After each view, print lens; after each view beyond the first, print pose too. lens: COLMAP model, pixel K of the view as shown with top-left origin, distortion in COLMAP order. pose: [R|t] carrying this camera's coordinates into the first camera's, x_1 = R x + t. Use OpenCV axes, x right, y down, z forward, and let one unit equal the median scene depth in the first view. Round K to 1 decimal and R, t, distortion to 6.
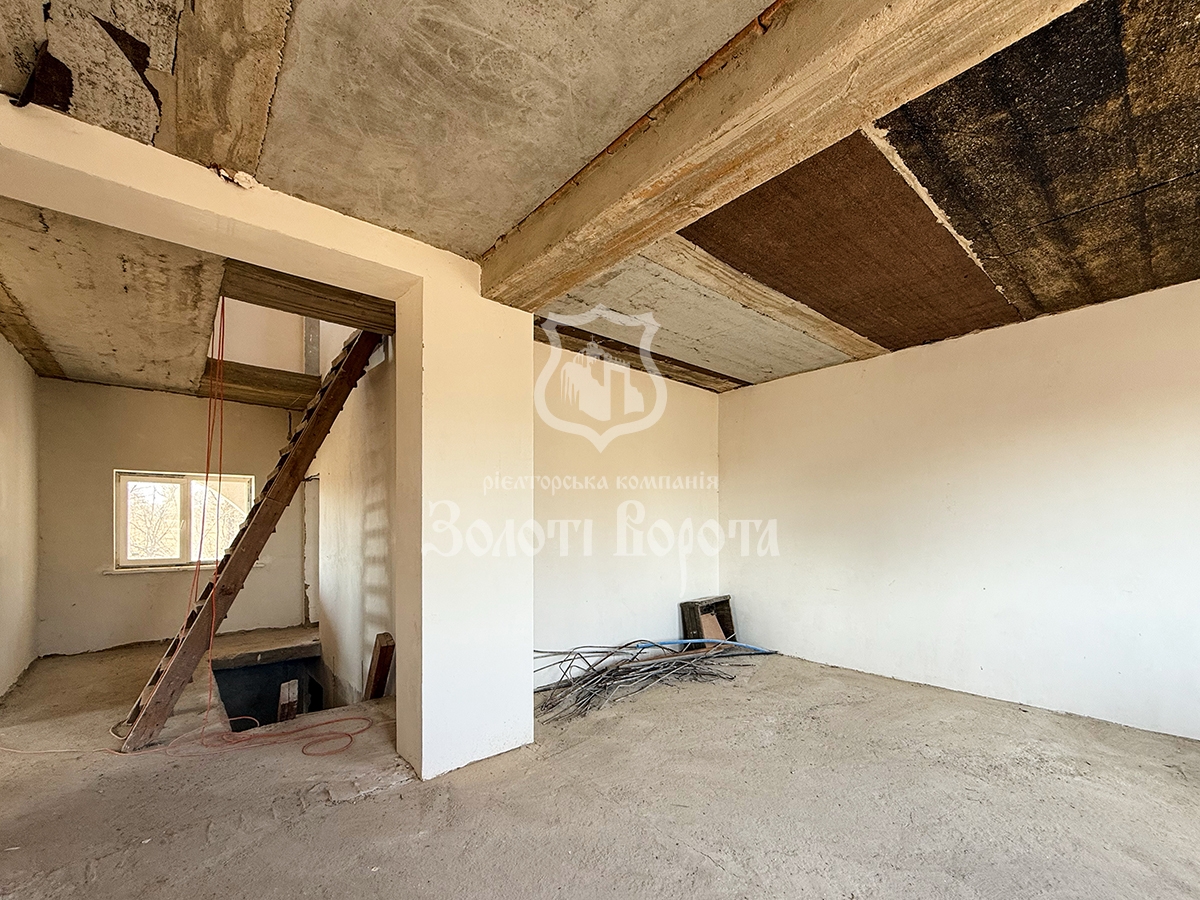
lens RADIAL K [[523.0, 0, 595.0], [0, 523.0, 519.2], [0, 0, 1]] dist [0.004730, -0.000605]
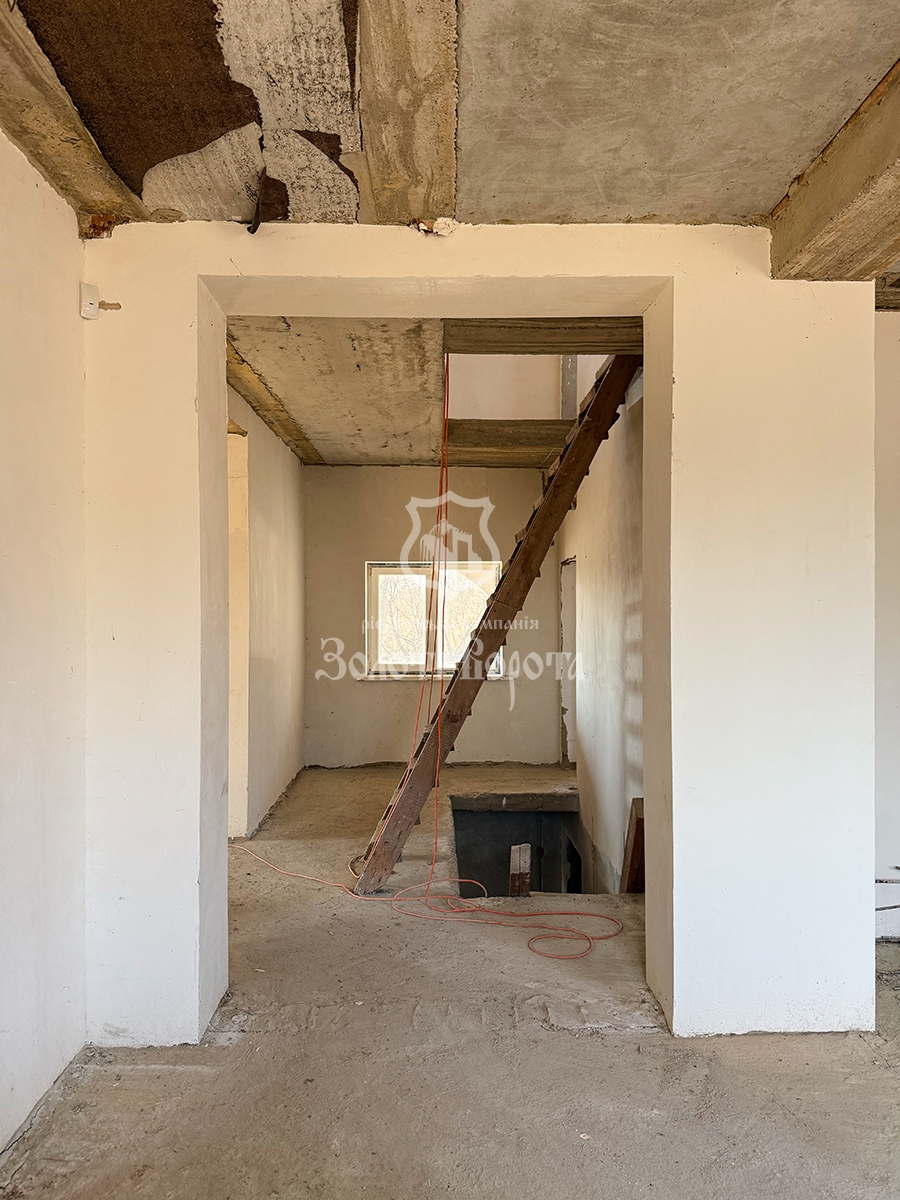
lens RADIAL K [[851.5, 0, 449.9], [0, 851.5, 604.3], [0, 0, 1]] dist [0.038776, -0.048860]
pose [[0.781757, 0.004891, -0.623564, 0.119561], [-0.004253, 0.999988, 0.002513, -0.045341], [0.623568, 0.000687, 0.781769, -0.021730]]
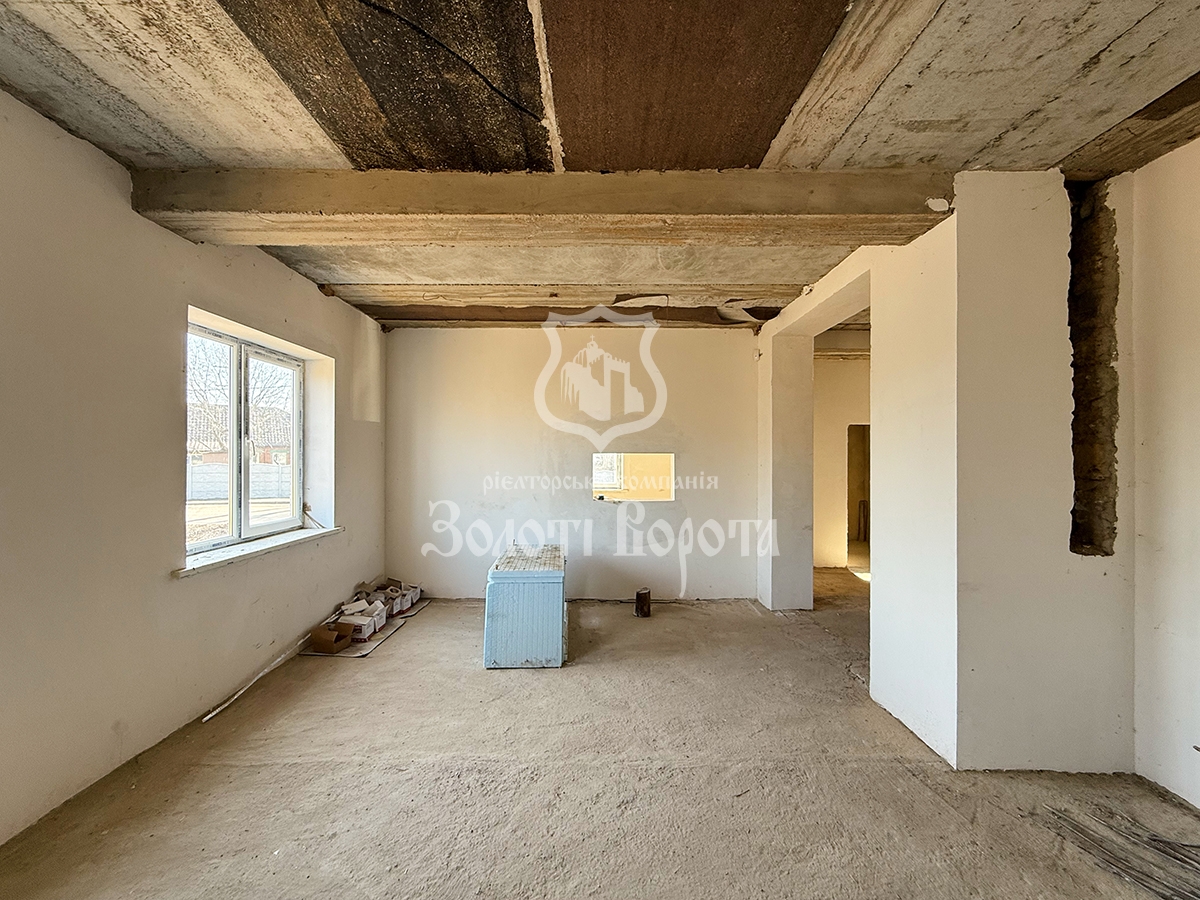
lens RADIAL K [[479.9, 0, 610.4], [0, 479.9, 456.4], [0, 0, 1]] dist [-0.001822, -0.000077]
pose [[-0.638086, 0.001794, -0.769963, 0.772408], [0.004565, 0.999989, -0.001453, -0.036994], [0.769951, -0.004442, -0.638087, 1.093539]]
